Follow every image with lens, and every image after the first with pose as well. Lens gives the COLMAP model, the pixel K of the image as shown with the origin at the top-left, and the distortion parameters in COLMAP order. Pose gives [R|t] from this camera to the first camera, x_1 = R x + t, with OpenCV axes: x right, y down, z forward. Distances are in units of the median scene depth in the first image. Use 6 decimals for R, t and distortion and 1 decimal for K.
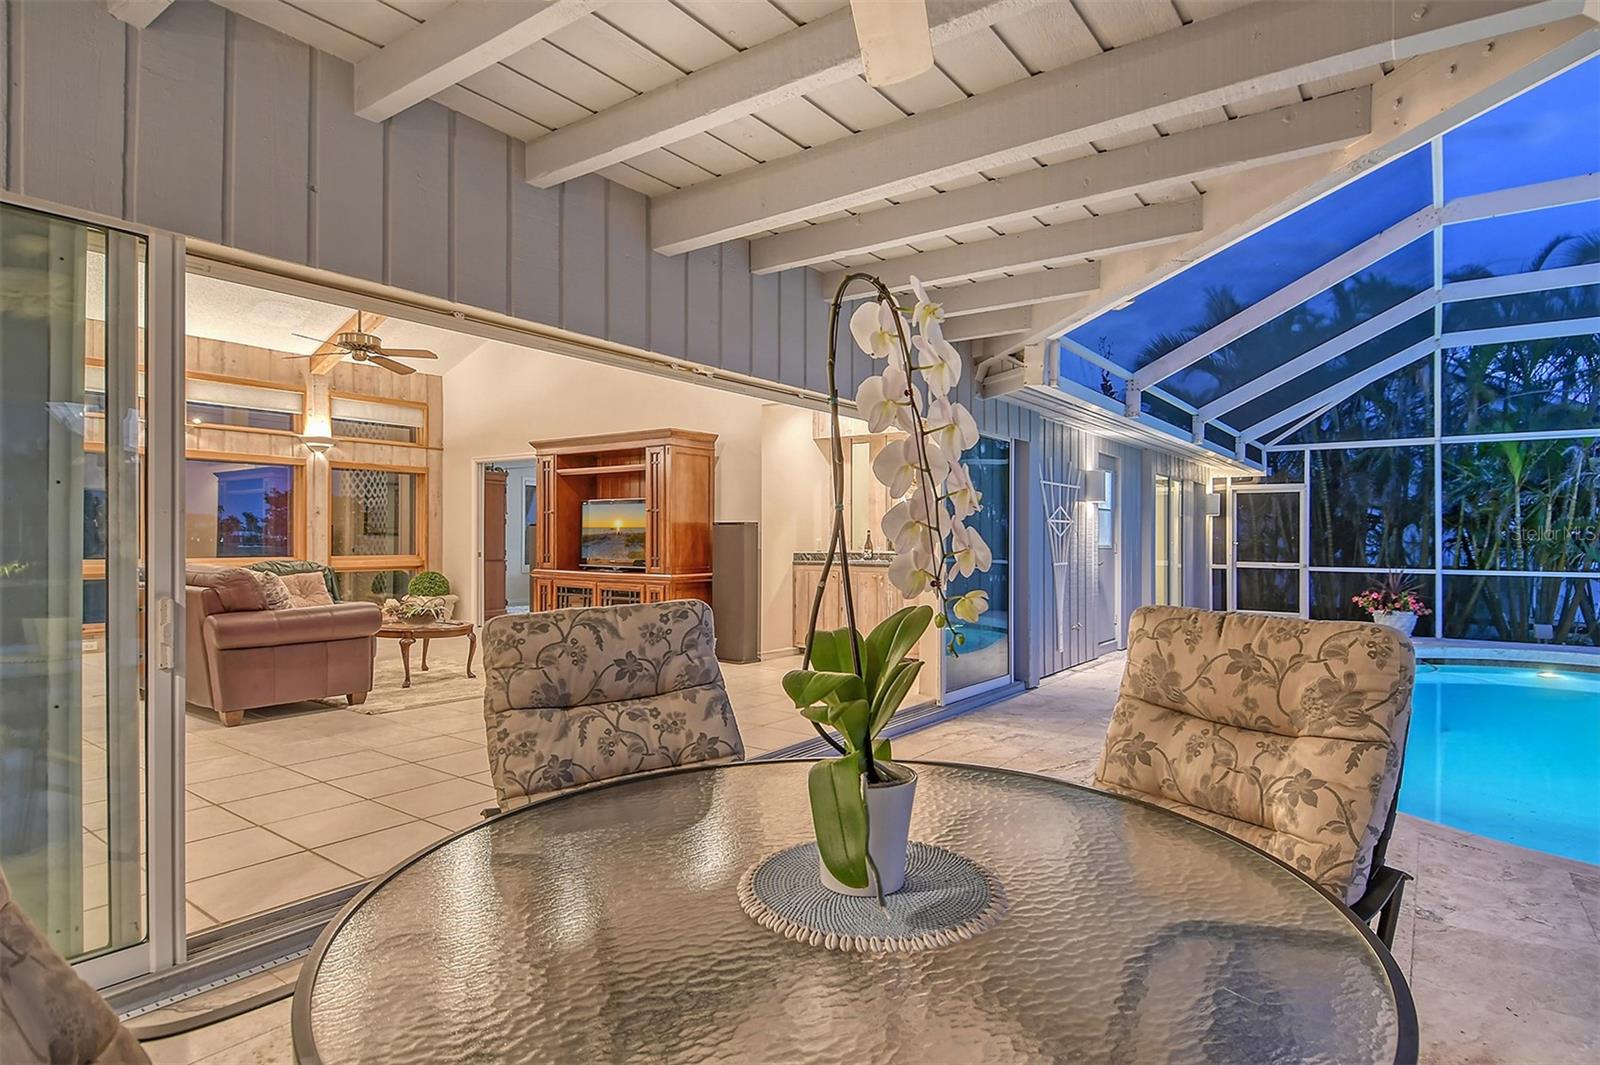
lens RADIAL K [[846.8, 0, 831.0], [0, 846.8, 535.6], [0, 0, 1]] dist [0.004253, -0.022239]
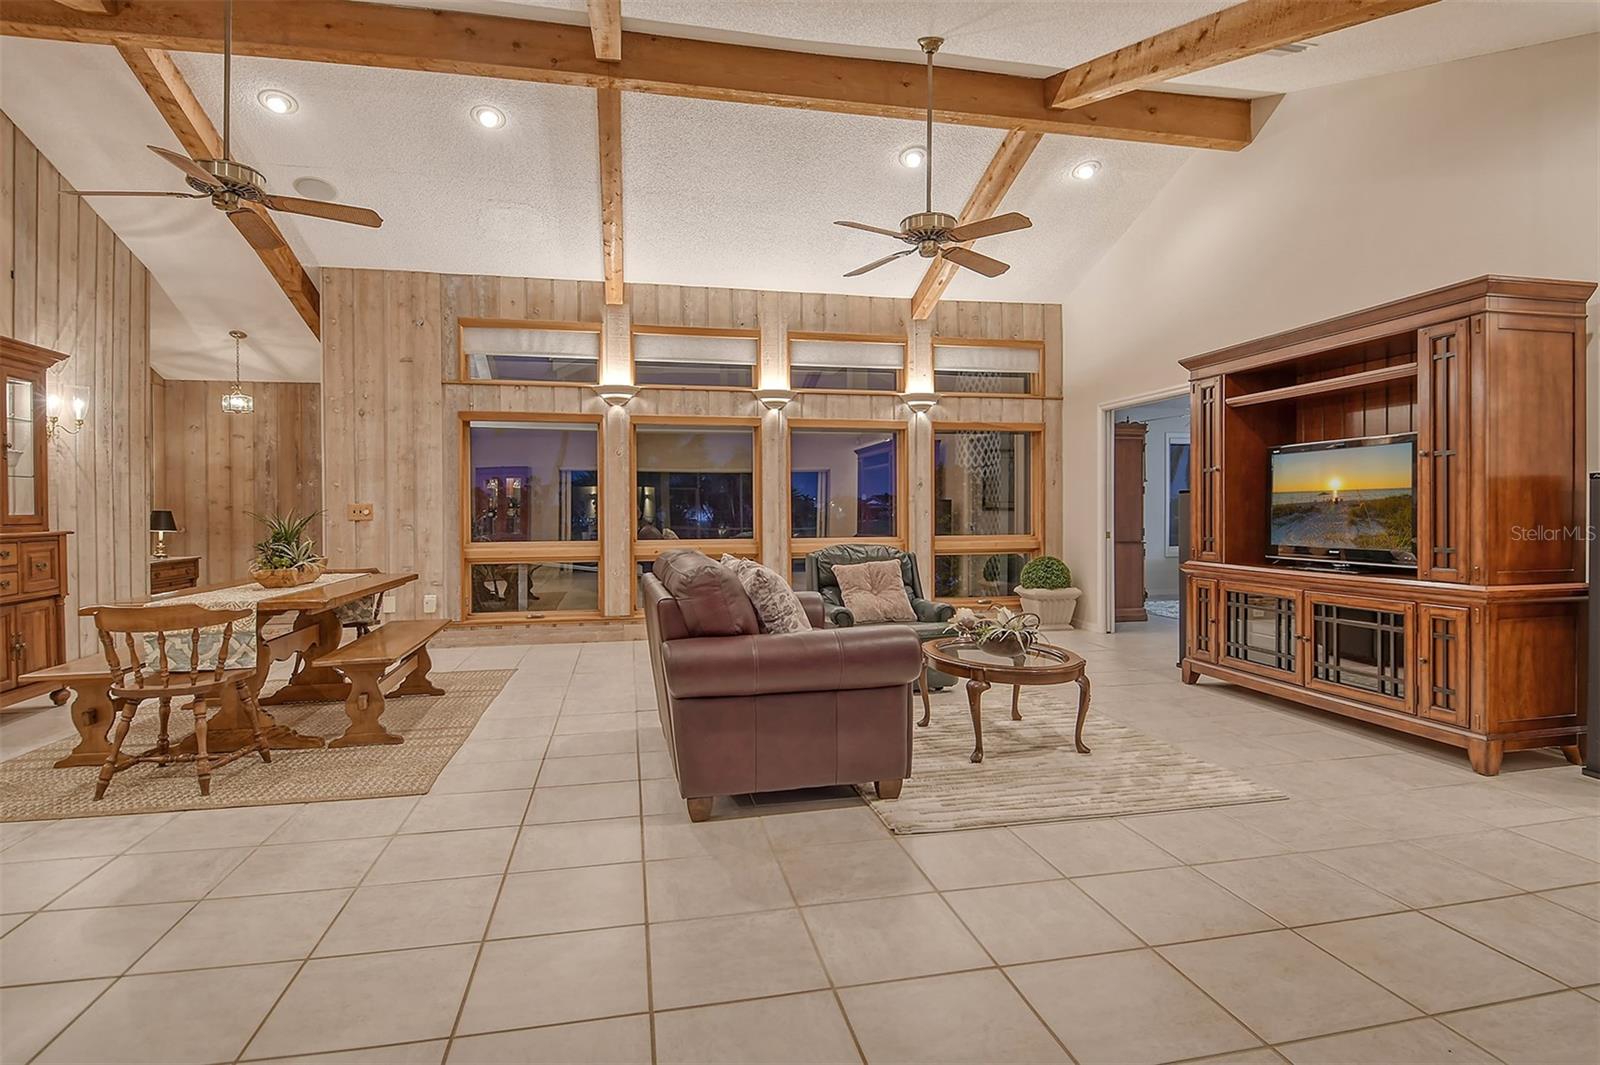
lens RADIAL K [[846.8, 0, 831.0], [0, 846.8, 535.6], [0, 0, 1]] dist [0.004253, -0.022239]
pose [[0.749714, 0.007965, -0.661714, -0.123751], [0.012180, 0.999592, 0.025831, 0.000994], [0.661650, -0.027425, 0.749311, 0.329432]]
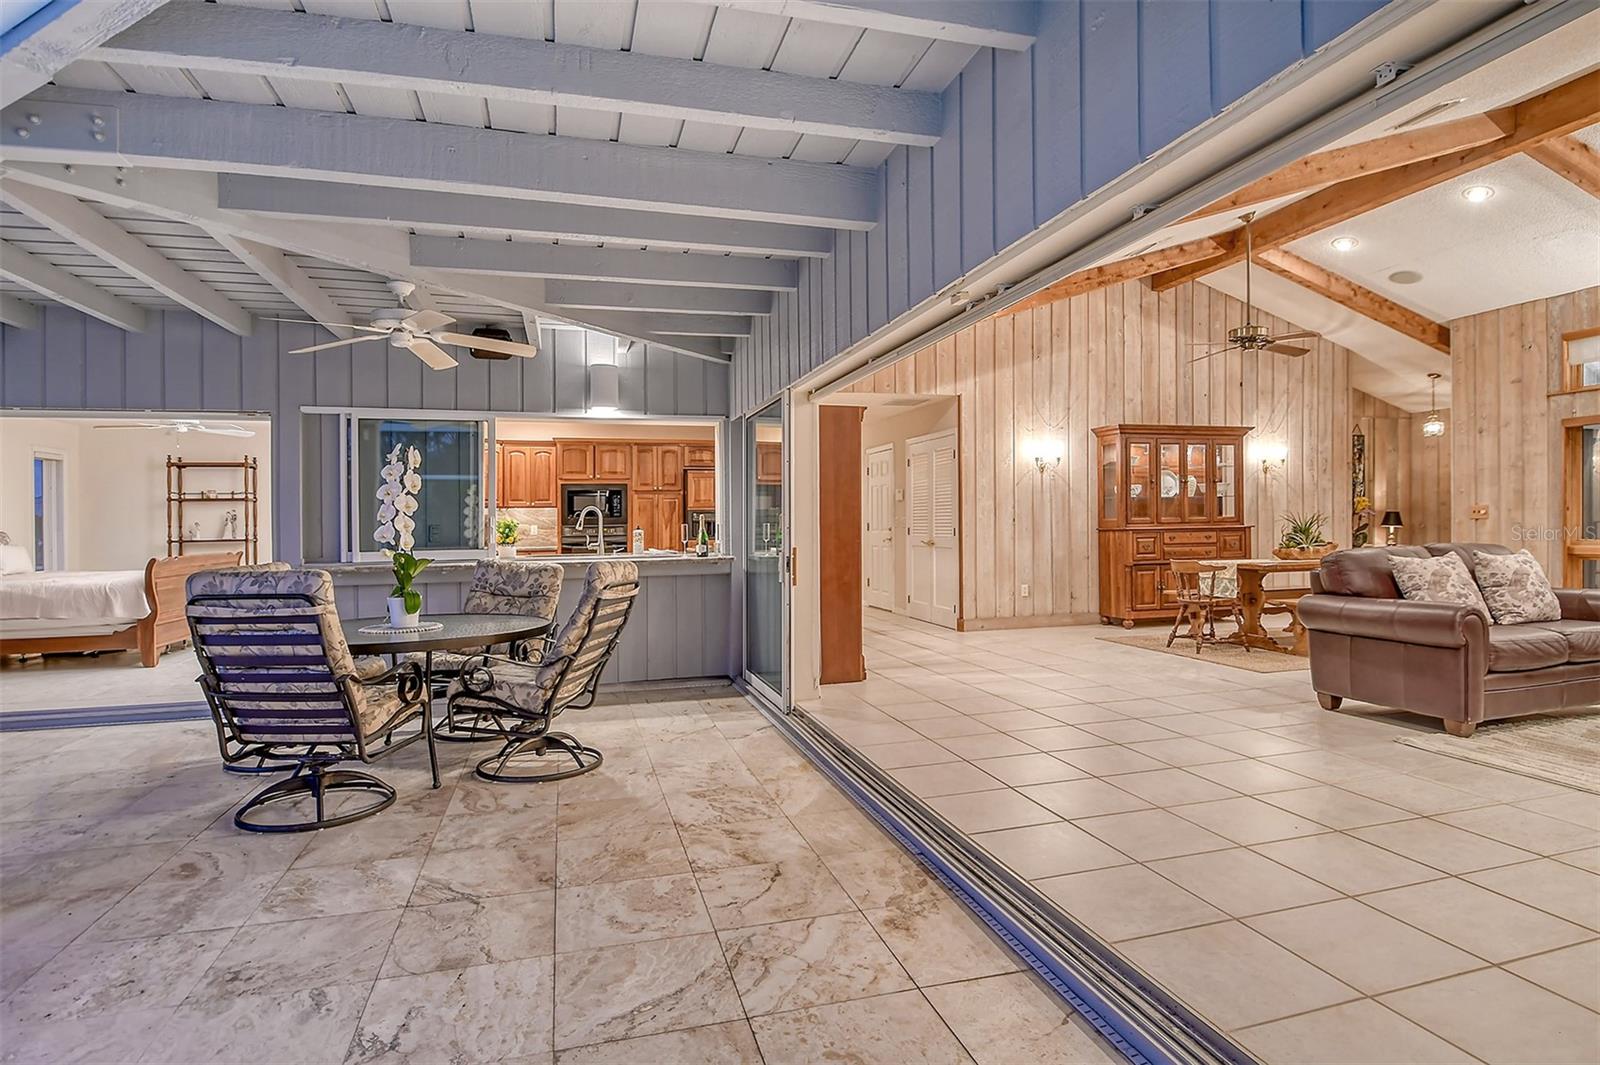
lens RADIAL K [[846.8, 0, 831.0], [0, 846.8, 535.6], [0, 0, 1]] dist [0.004253, -0.022239]
pose [[-0.602928, 0.013081, -0.797689, 0.239340], [0.012014, 0.999901, 0.007317, 0.005146], [0.797705, -0.005172, -0.603025, 0.623329]]
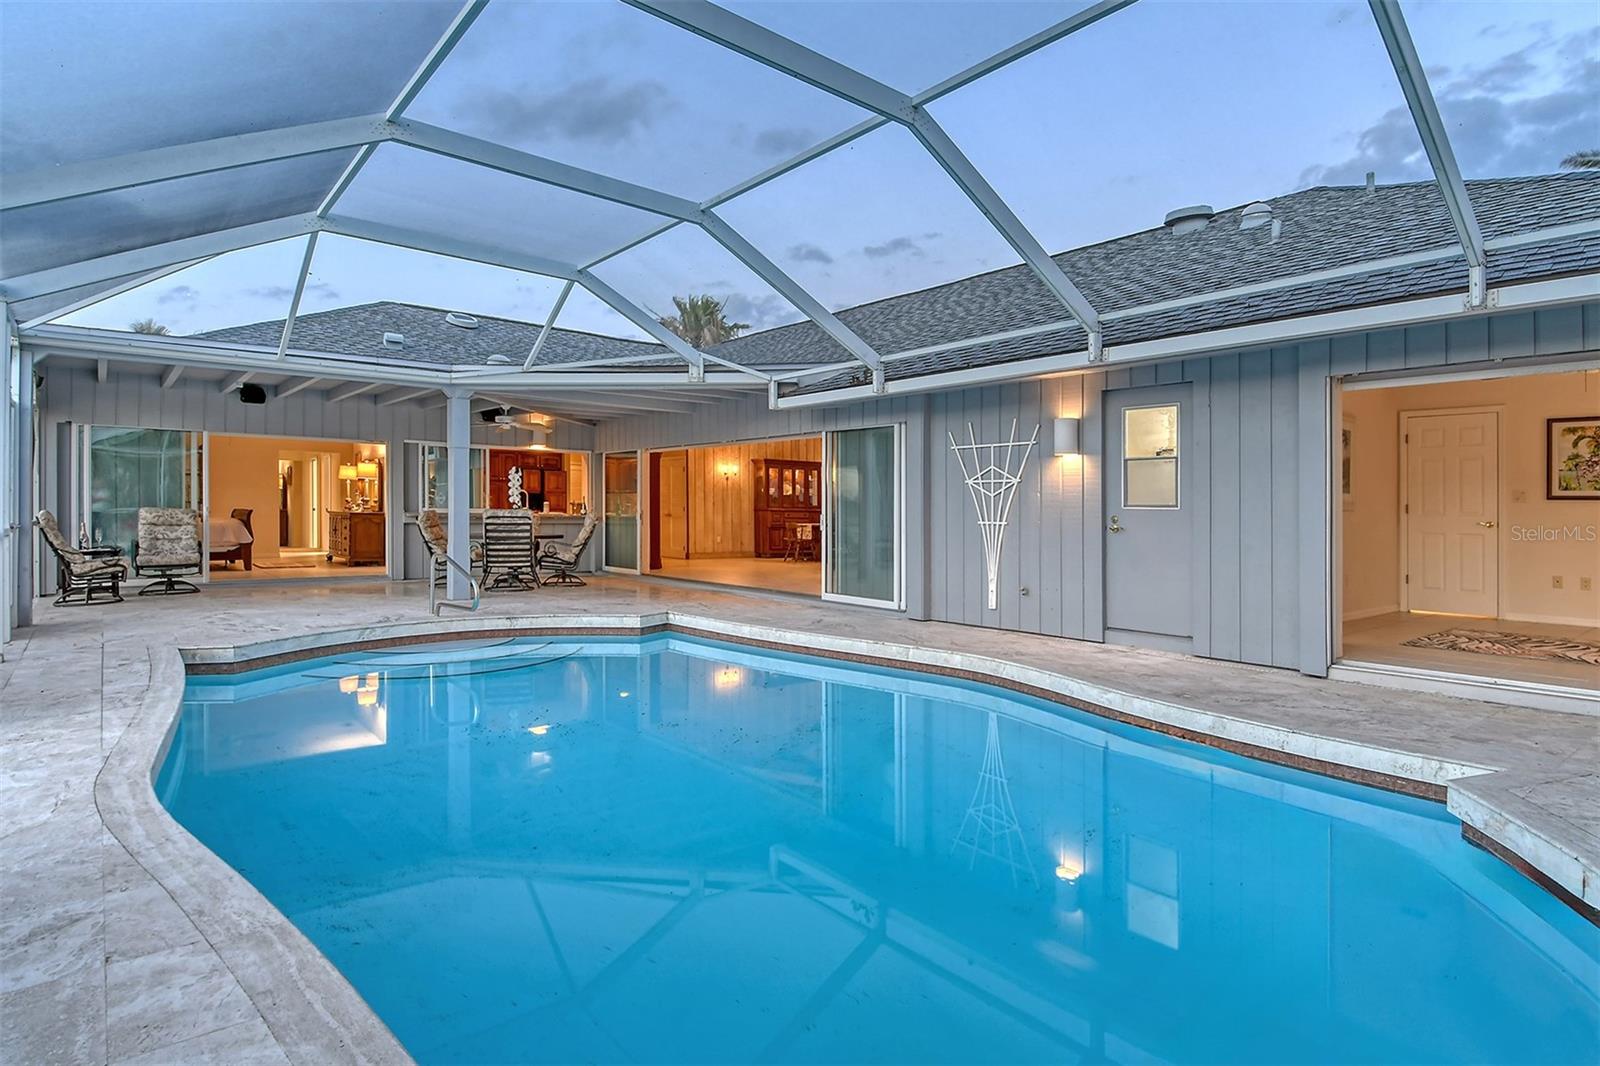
lens RADIAL K [[846.8, 0, 831.0], [0, 846.8, 536.1], [0, 0, 1]] dist [0.004253, -0.022239]
pose [[-0.235471, 0.016155, -0.971747, 1.180255], [-0.011143, 0.999751, 0.019321, 0.031196], [0.971818, 0.015377, -0.235232, 0.929573]]
